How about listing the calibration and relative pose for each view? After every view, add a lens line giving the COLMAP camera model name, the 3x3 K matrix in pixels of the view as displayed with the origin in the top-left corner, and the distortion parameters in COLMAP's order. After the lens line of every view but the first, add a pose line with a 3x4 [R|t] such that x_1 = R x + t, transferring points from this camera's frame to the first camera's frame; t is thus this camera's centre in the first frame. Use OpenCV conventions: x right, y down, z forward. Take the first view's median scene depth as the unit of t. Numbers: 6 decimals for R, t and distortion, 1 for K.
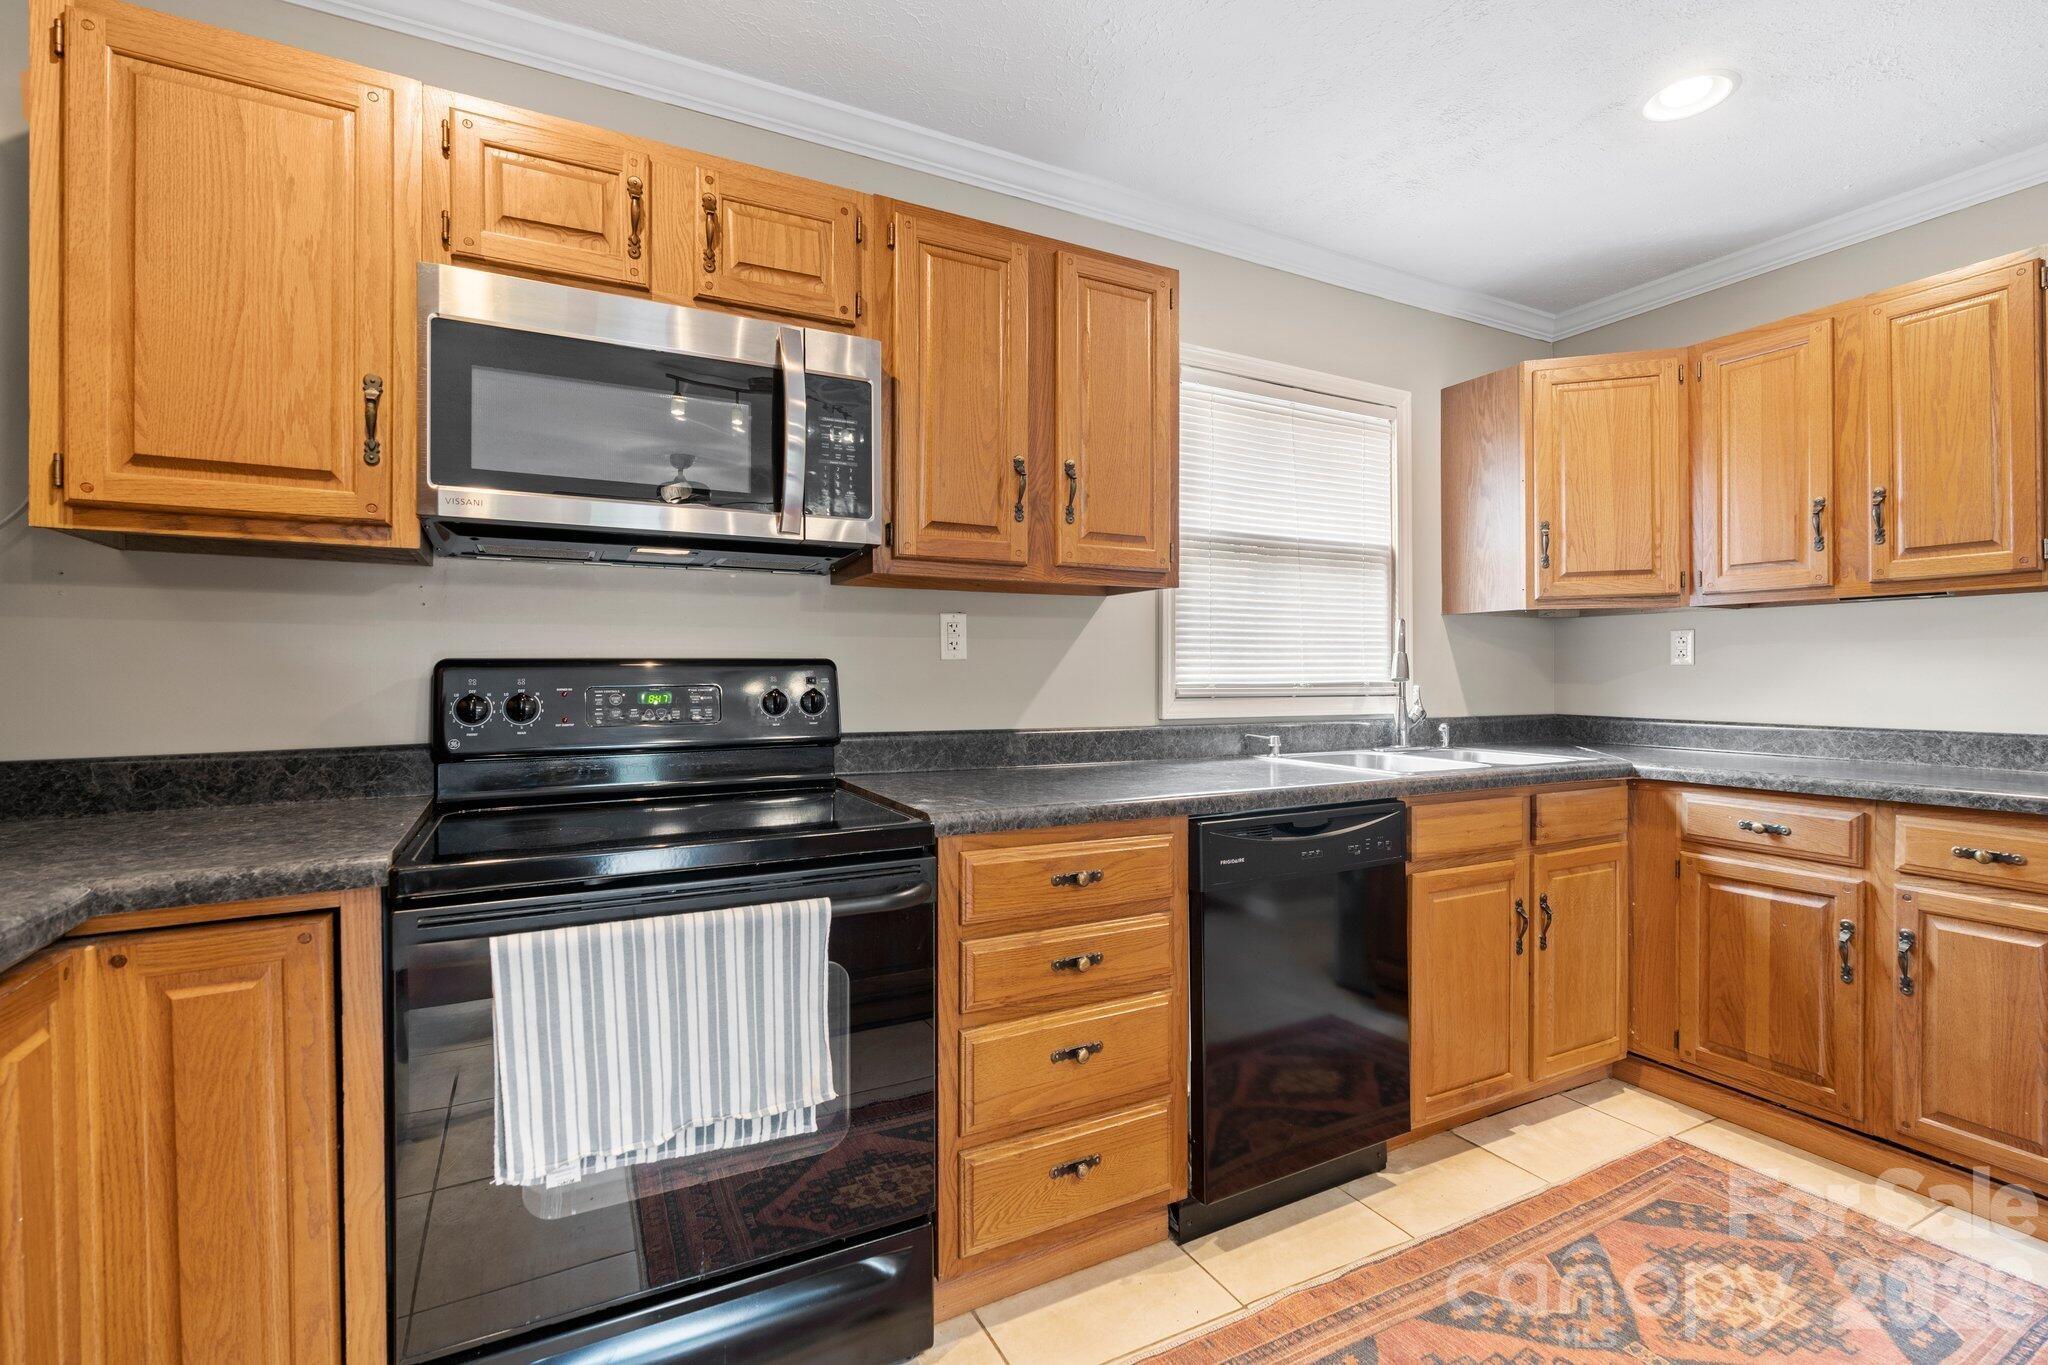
lens RADIAL K [[919.2, 0, 1030.4], [0, 919.2, 675.7], [0, 0, 1]] dist [-0.002364, 0.000284]
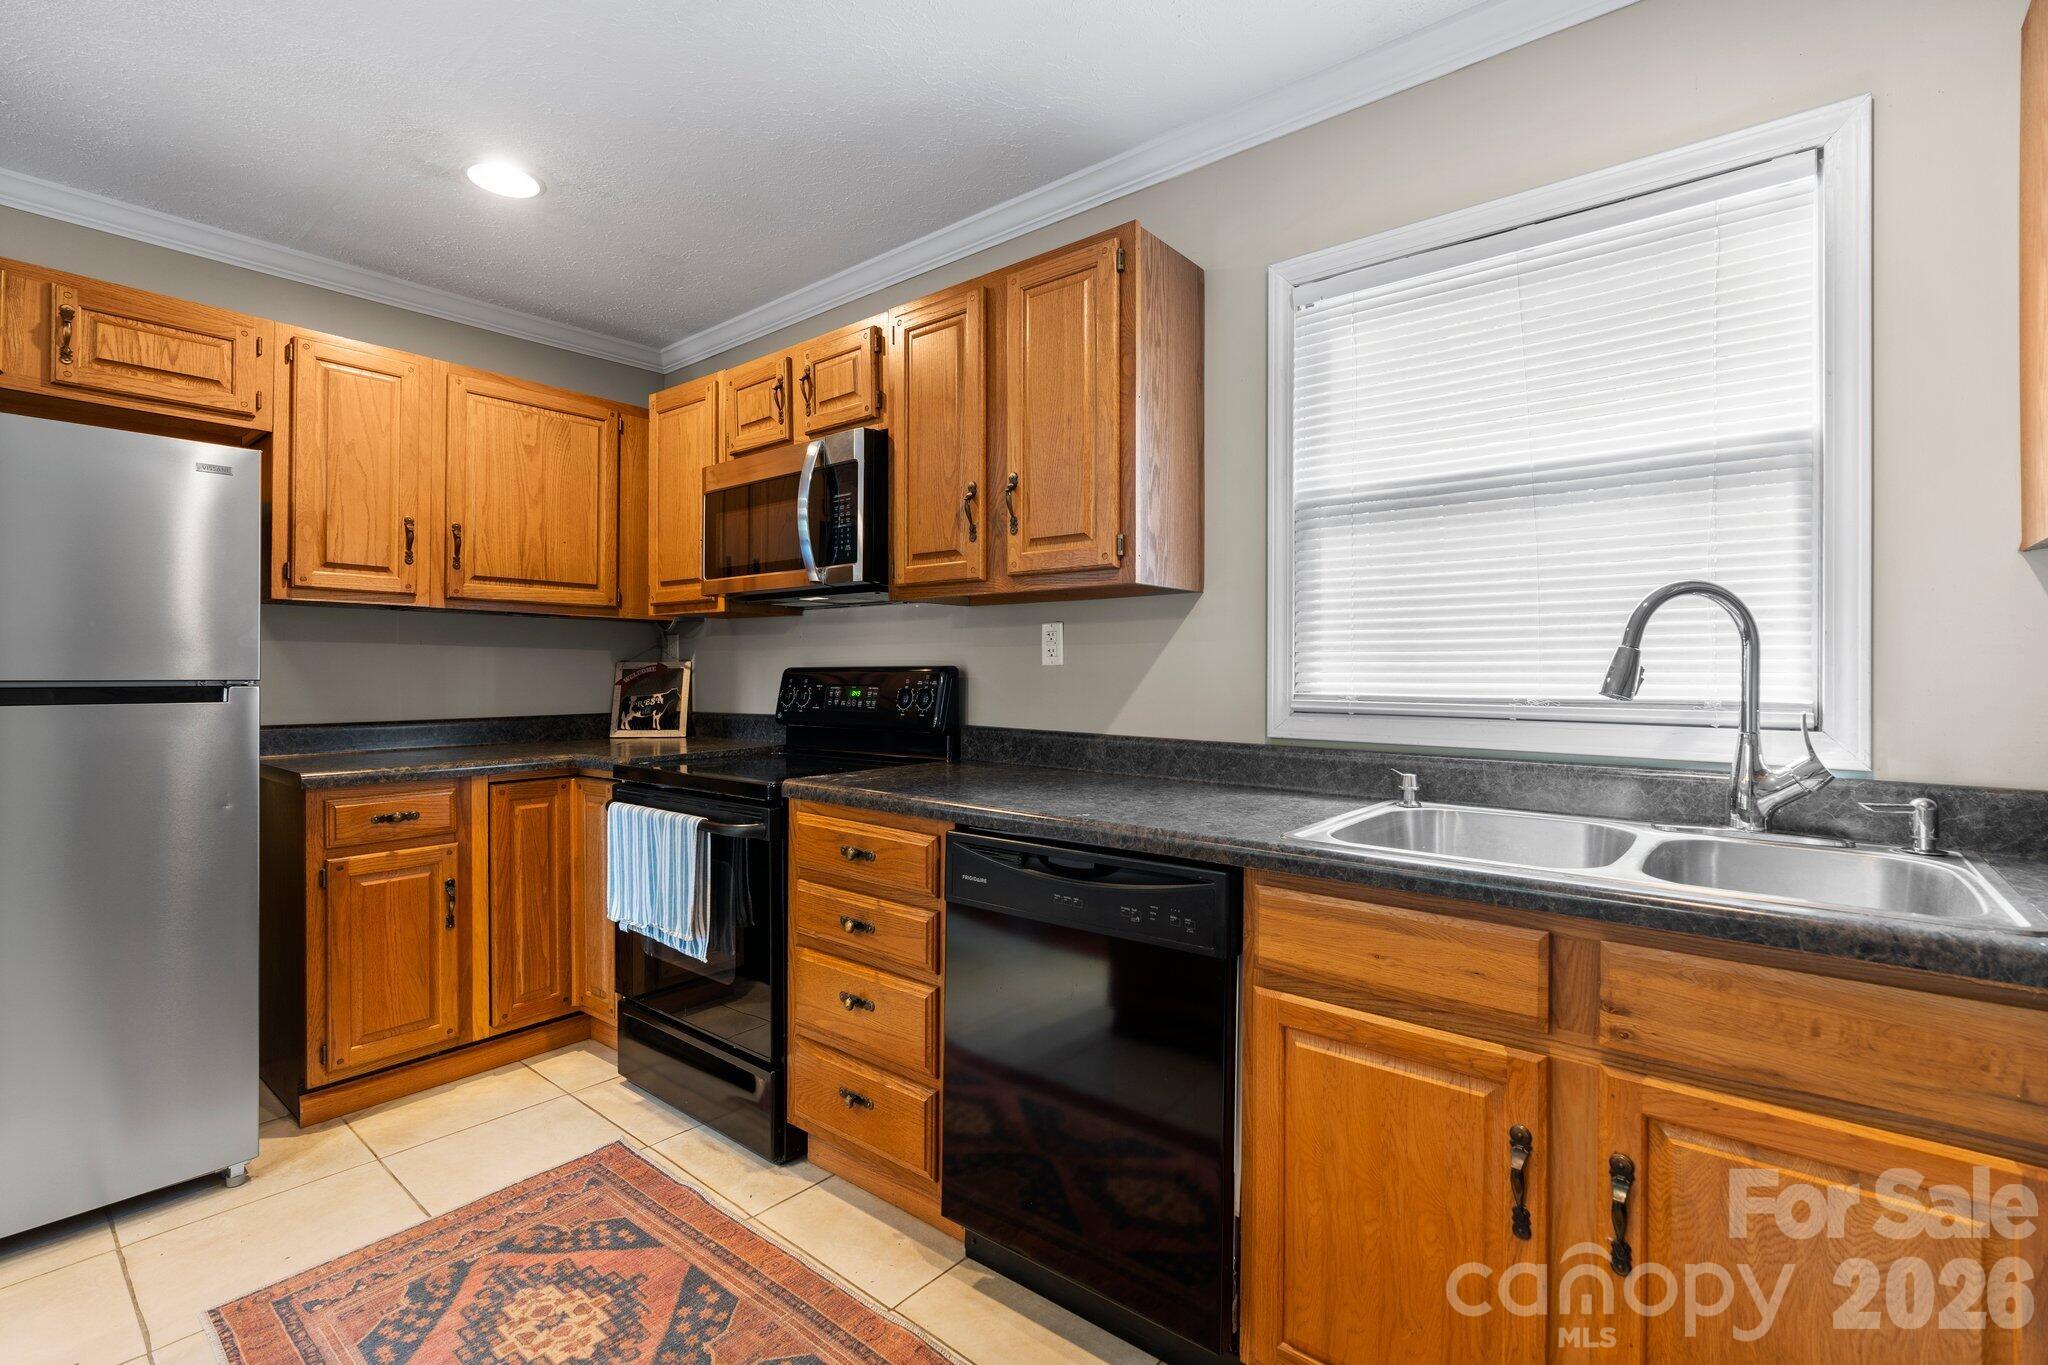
lens RADIAL K [[918.6, 0, 1028.0], [0, 918.6, 673.4], [0, 0, 1]] dist [-0.009907, 0.000242]
pose [[0.387150, 0.003230, -0.922011, 1.004162], [-0.006096, 0.999981, 0.000944, -0.010042], [0.921996, 0.005255, 0.387163, 0.617549]]
